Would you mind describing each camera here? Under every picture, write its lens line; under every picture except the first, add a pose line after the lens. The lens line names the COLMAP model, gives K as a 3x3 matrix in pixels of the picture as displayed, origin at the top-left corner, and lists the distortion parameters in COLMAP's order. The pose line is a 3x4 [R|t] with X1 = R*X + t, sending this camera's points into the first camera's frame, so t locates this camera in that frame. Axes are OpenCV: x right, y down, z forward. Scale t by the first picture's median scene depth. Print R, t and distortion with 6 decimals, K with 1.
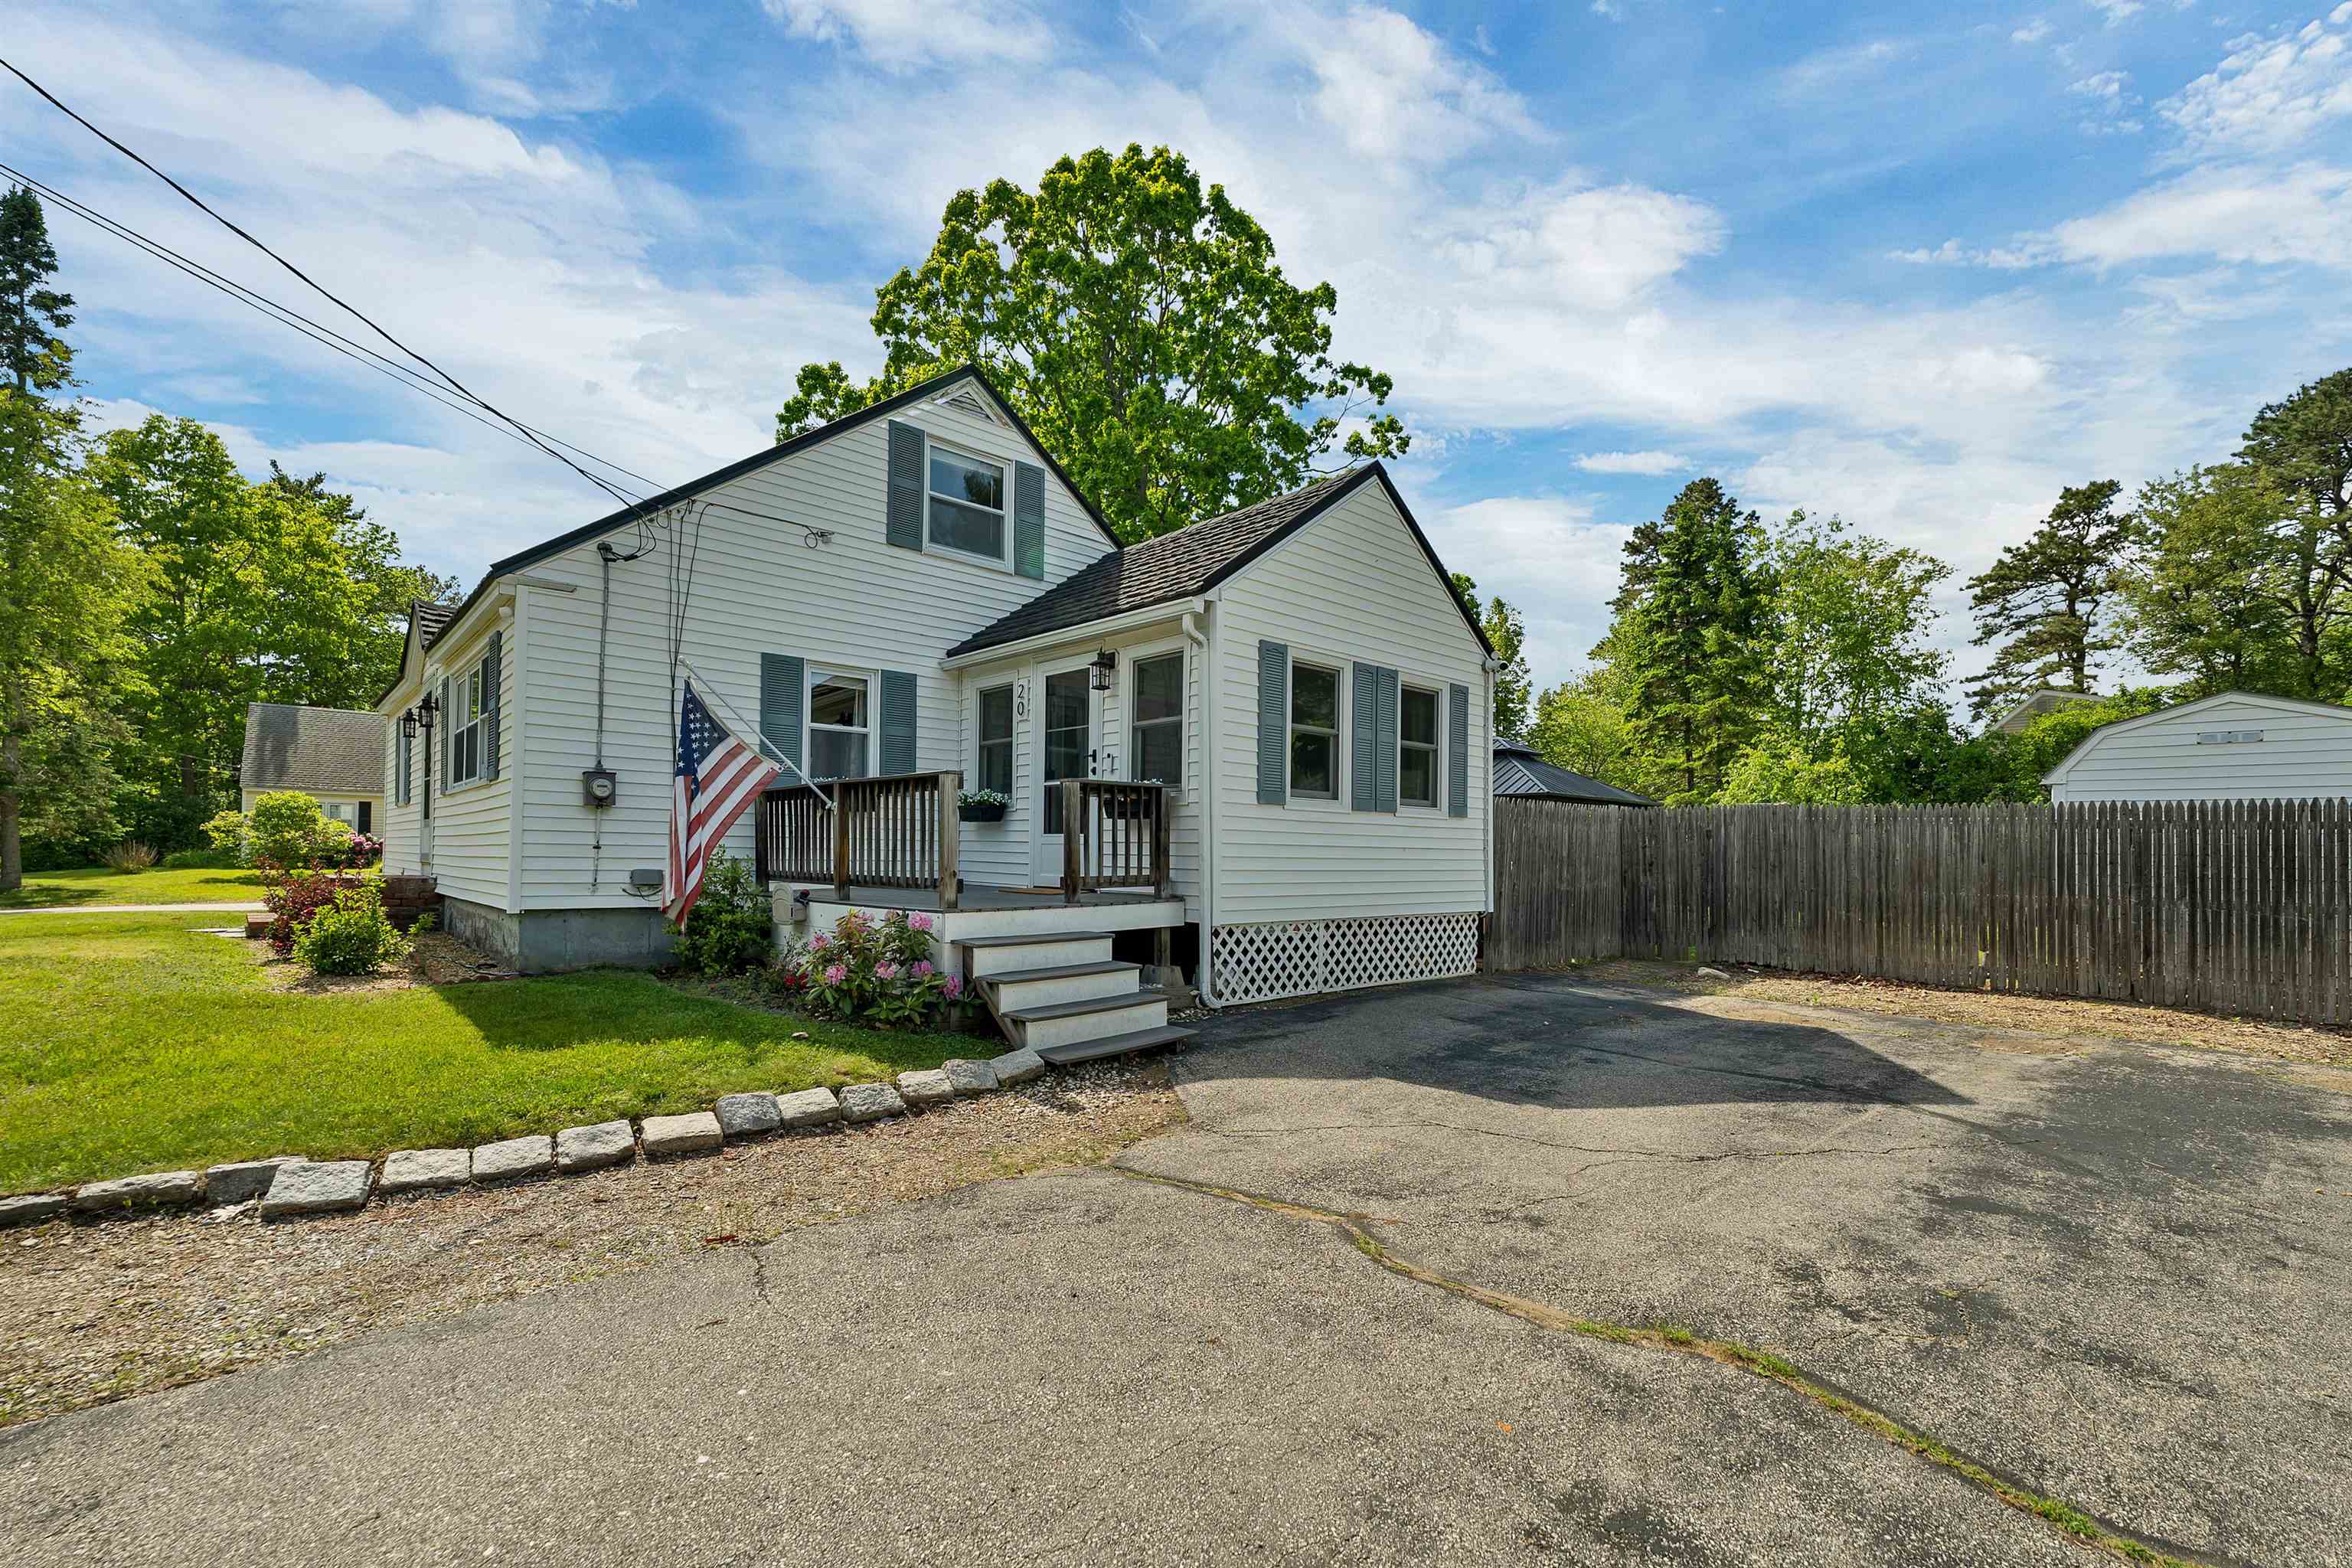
lens RADIAL K [[1007.2, 0, 1177.6], [0, 1007.2, 851.5], [0, 0, 1]] dist [-0.000354, -0.000056]
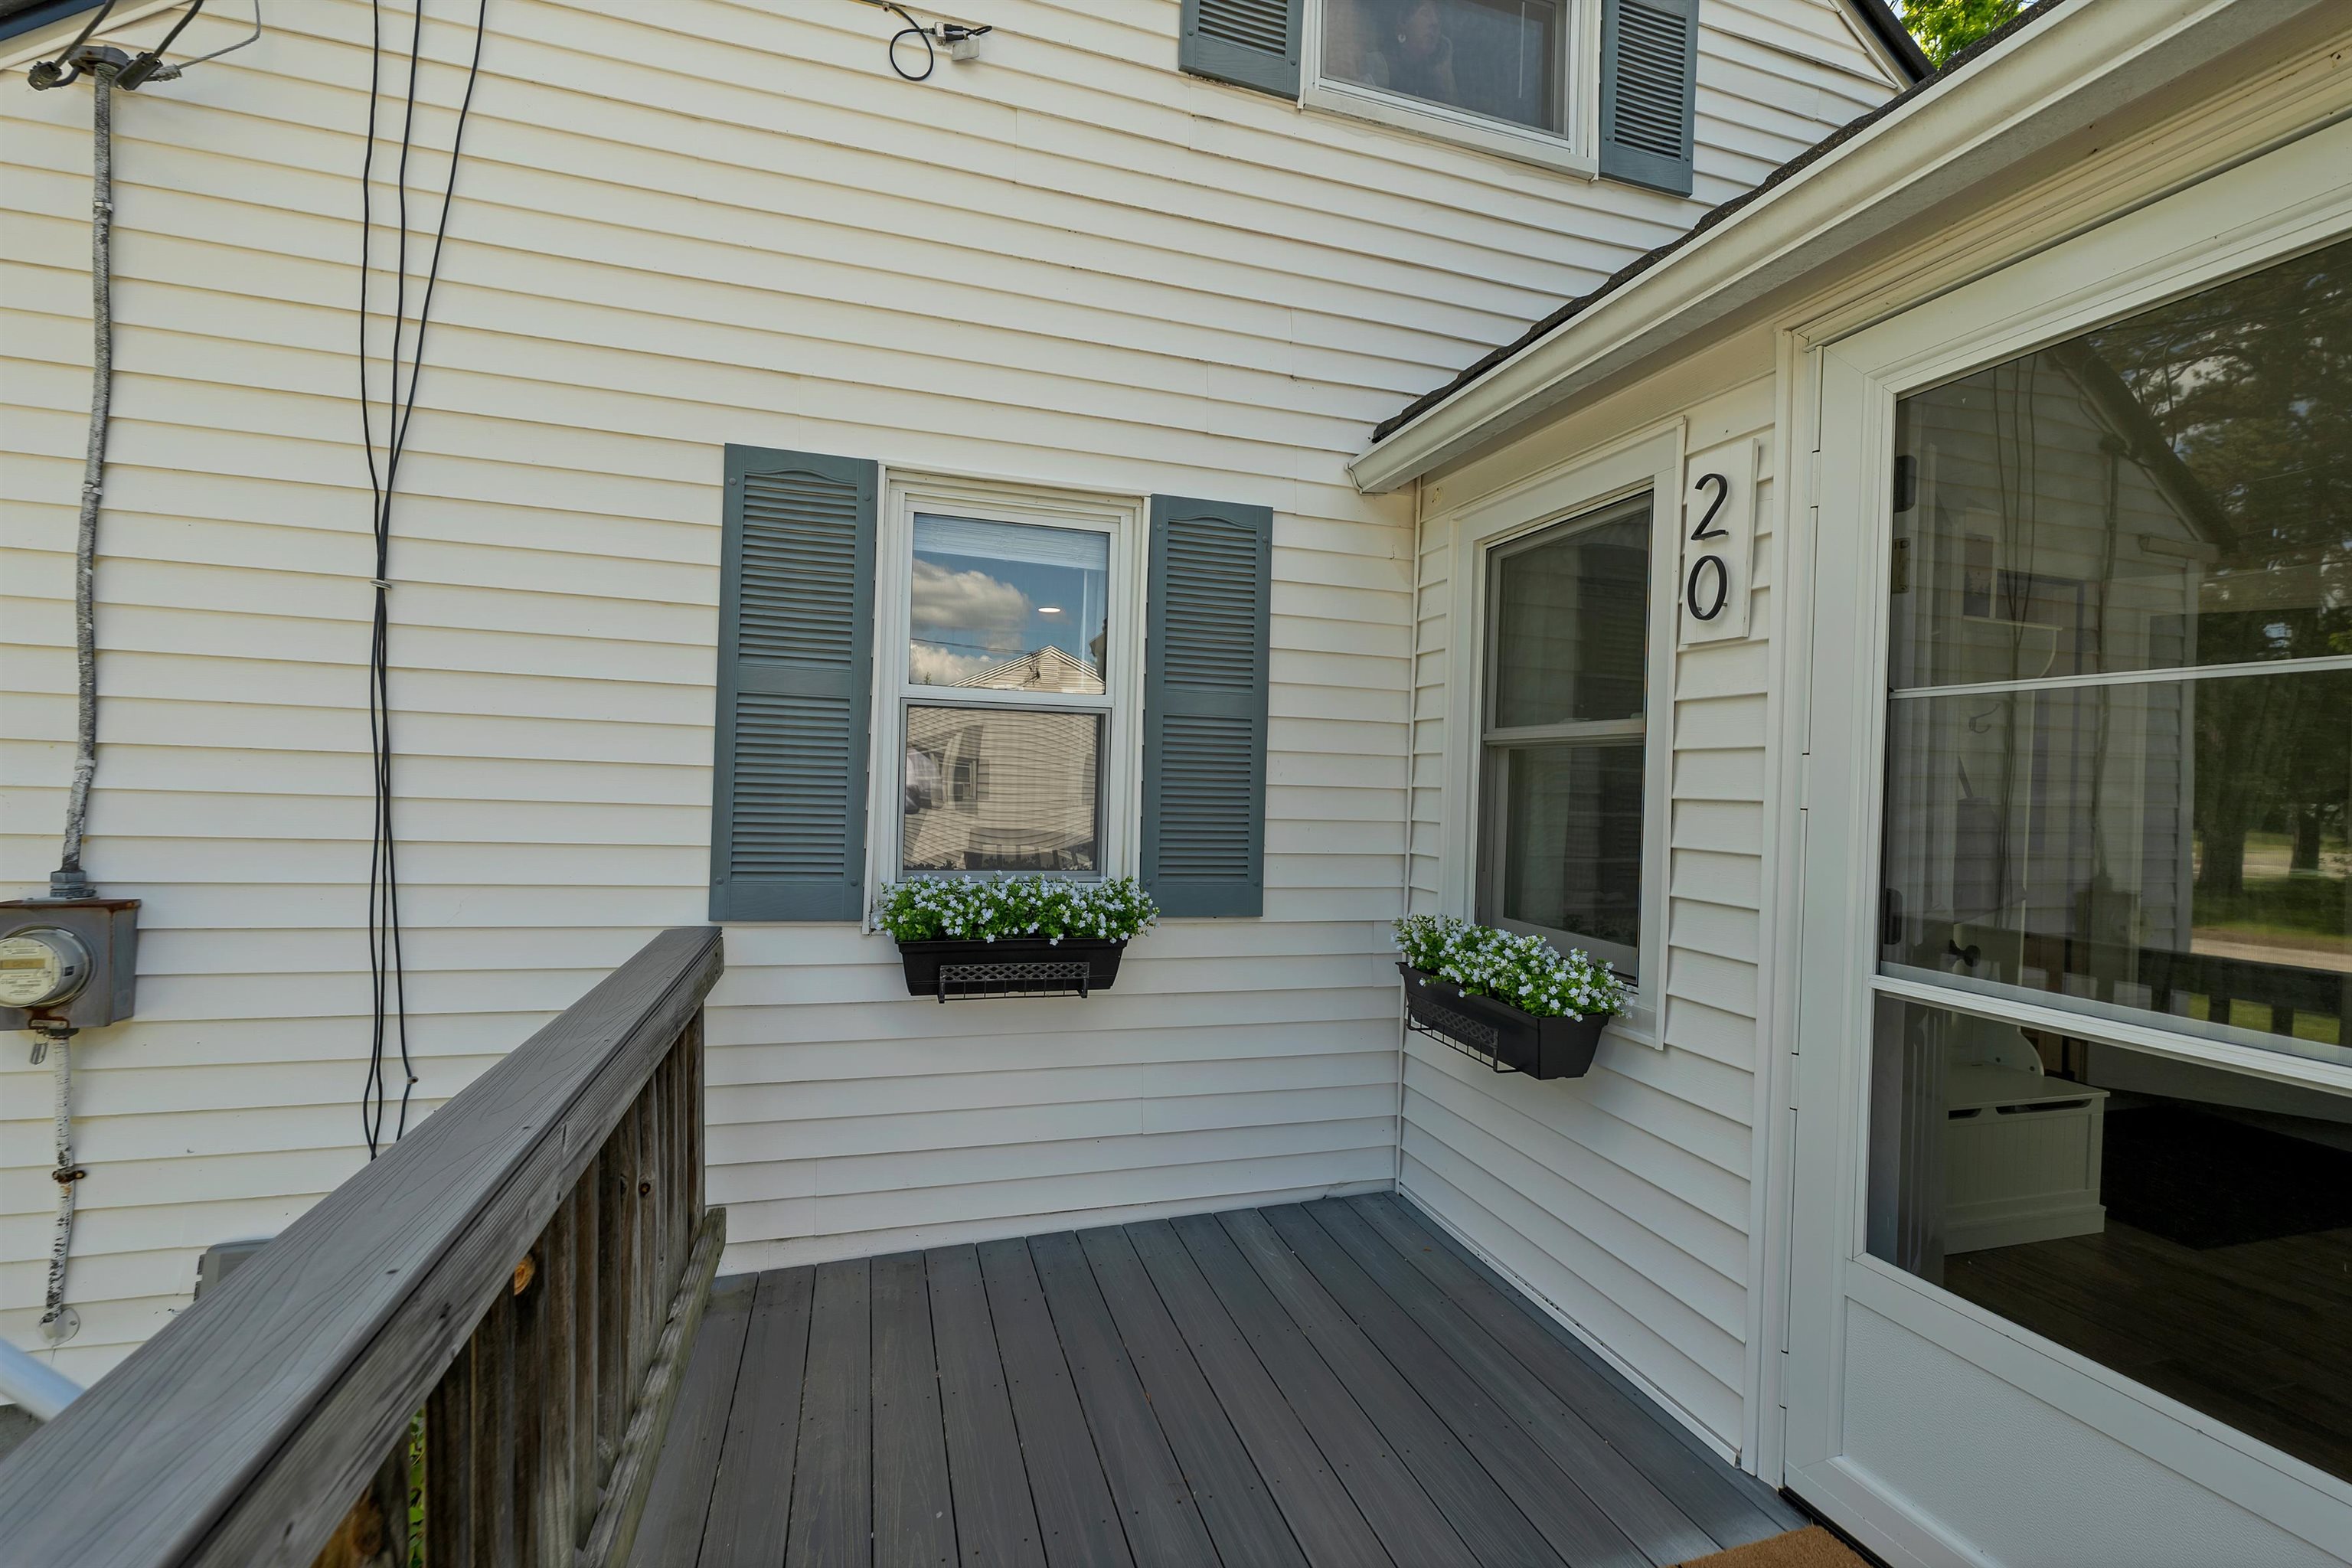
lens RADIAL K [[995.7, 0, 1162.7], [0, 995.7, 793.2], [0, 0, 1]] dist [-0.001885, -0.000293]
pose [[0.902061, 0.020793, -0.431107, -0.163822], [-0.018398, 0.999783, 0.009726, -0.096179], [0.431216, -0.000842, 0.902248, 0.739224]]
